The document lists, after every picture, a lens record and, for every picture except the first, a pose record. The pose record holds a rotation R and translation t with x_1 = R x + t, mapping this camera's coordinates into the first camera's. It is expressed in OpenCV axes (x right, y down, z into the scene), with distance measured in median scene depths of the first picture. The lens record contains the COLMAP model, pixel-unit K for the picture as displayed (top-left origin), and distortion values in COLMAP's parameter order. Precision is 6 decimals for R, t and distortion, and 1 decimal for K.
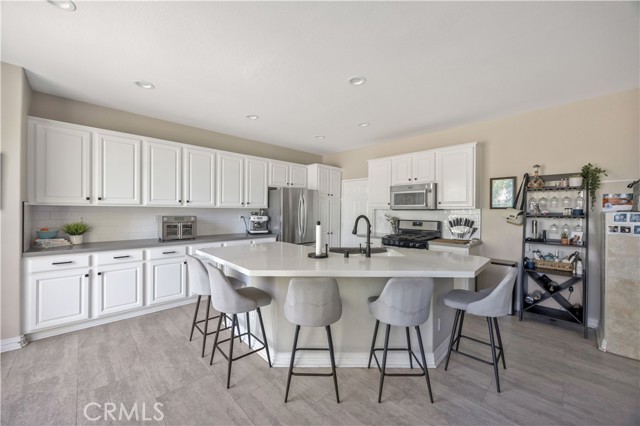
lens RADIAL K [[244.2, 0, 320.0], [0, 244.2, 213.0], [0, 0, 1]] dist [0.001400, 0.000175]
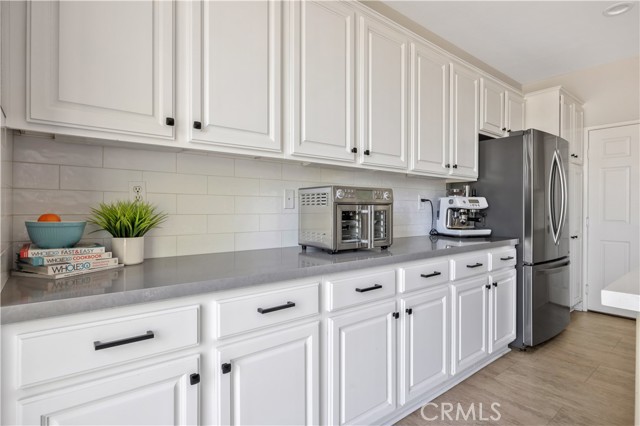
lens RADIAL K [[332.2, 0, 320.0], [0, 332.2, 213.0], [0, 0, 1]] dist [-0.001719, 0.000035]
pose [[0.996412, -0.009325, -0.084120, -0.690784], [0.009134, 0.999955, -0.002653, 0.060438], [0.084141, 0.001875, 0.996452, 0.563364]]
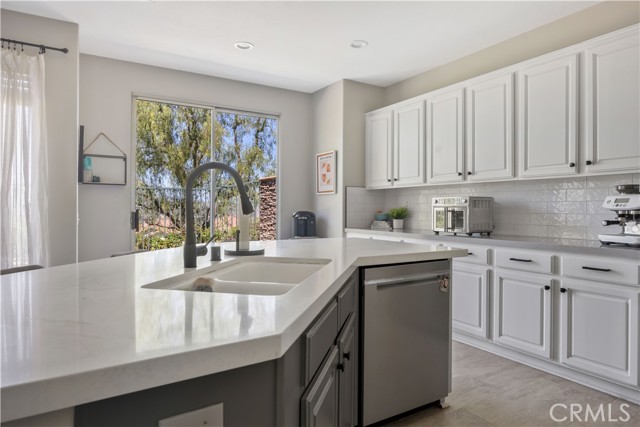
lens RADIAL K [[382.7, 0, 320.0], [0, 382.7, 213.5], [0, 0, 1]] dist [-0.001535, -0.000292]
pose [[-0.216111, 0.007634, -0.976339, 0.553841], [-0.010564, 0.999893, 0.010157, 0.055223], [0.976312, 0.012509, -0.216007, 1.015801]]
